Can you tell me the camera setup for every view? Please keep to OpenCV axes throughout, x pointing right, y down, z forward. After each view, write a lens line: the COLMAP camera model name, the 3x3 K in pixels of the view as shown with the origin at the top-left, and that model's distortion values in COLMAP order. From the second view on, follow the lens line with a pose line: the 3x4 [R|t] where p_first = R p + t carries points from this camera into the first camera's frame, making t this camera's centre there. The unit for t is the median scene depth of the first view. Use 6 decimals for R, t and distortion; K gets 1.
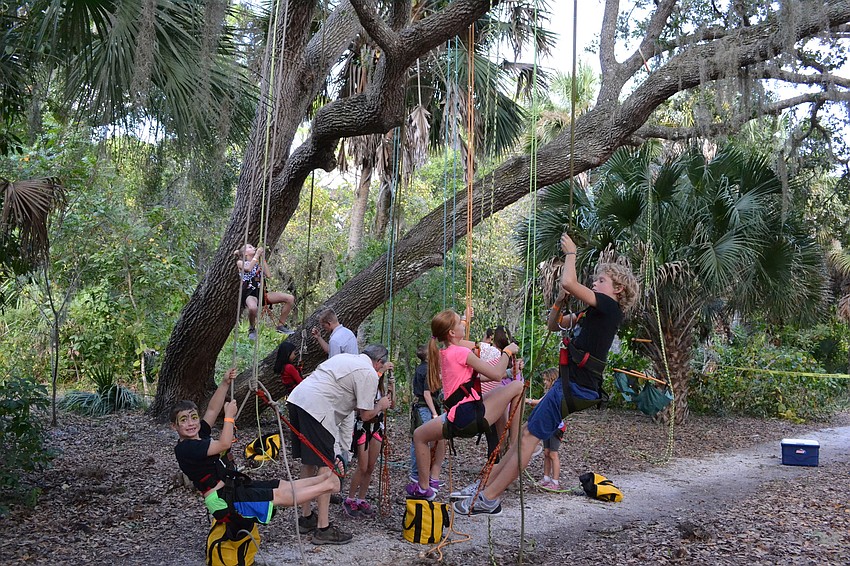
lens RADIAL K [[668.0, 0, 425.0], [0, 668.0, 283.0], [0, 0, 1]] dist [-0.108411, 0.000639]
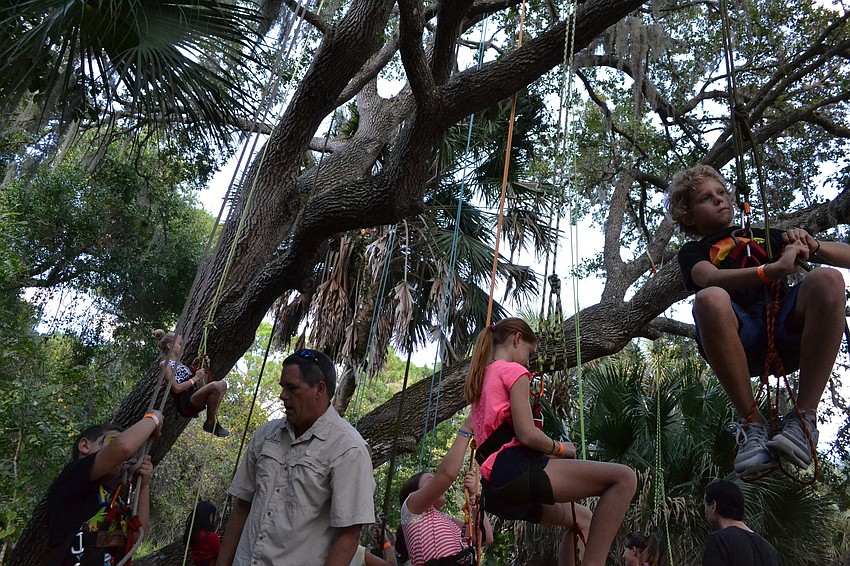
lens RADIAL K [[668.0, 0, 425.0], [0, 668.0, 283.0], [0, 0, 1]] dist [-0.108411, 0.000639]
pose [[0.986888, 0.150034, 0.059522, -0.035002], [-0.115308, 0.913371, -0.390458, 0.084919], [-0.112948, 0.378475, 0.918694, 0.173321]]
